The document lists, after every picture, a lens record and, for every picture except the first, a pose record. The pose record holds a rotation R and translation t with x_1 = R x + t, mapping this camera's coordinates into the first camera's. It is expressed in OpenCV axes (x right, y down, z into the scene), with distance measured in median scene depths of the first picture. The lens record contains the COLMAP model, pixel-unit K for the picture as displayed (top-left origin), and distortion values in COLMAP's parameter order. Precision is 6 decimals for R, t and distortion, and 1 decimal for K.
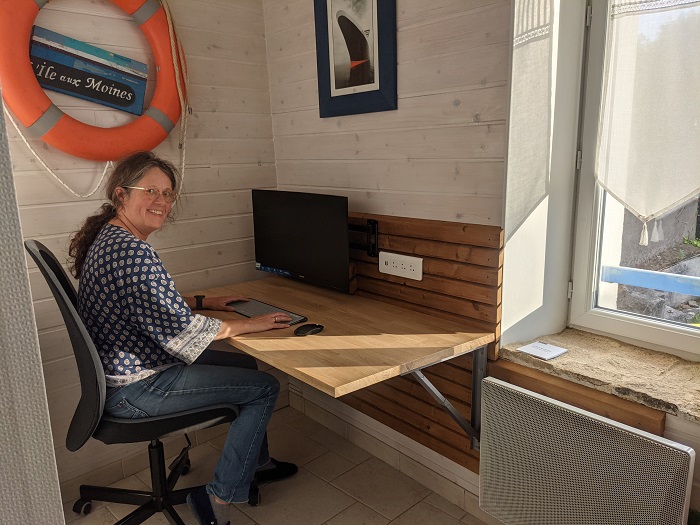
lens RADIAL K [[546.7, 0, 351.1], [0, 546.7, 264.5], [0, 0, 1]] dist [0.033413, -0.049103]
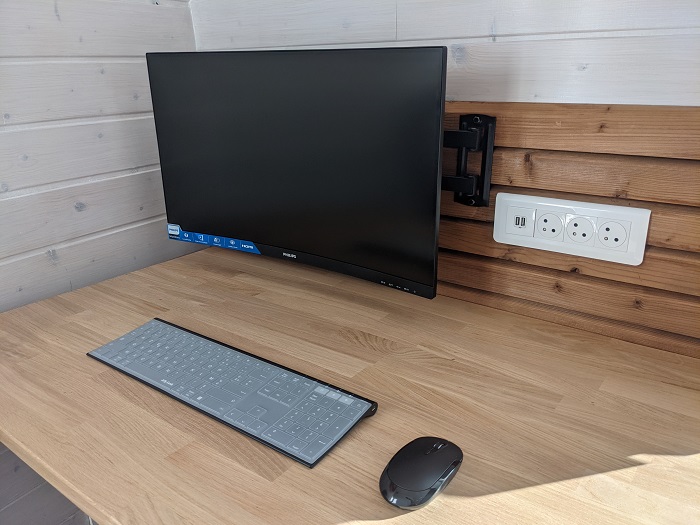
lens RADIAL K [[546.7, 0, 347.4], [0, 546.7, 261.1], [0, 0, 1]] dist [0.033413, -0.049103]
pose [[0.976299, -0.067913, 0.205496, -0.145437], [0.040526, 0.990062, 0.134666, -0.032773], [-0.212599, -0.123146, 0.969349, 0.611169]]
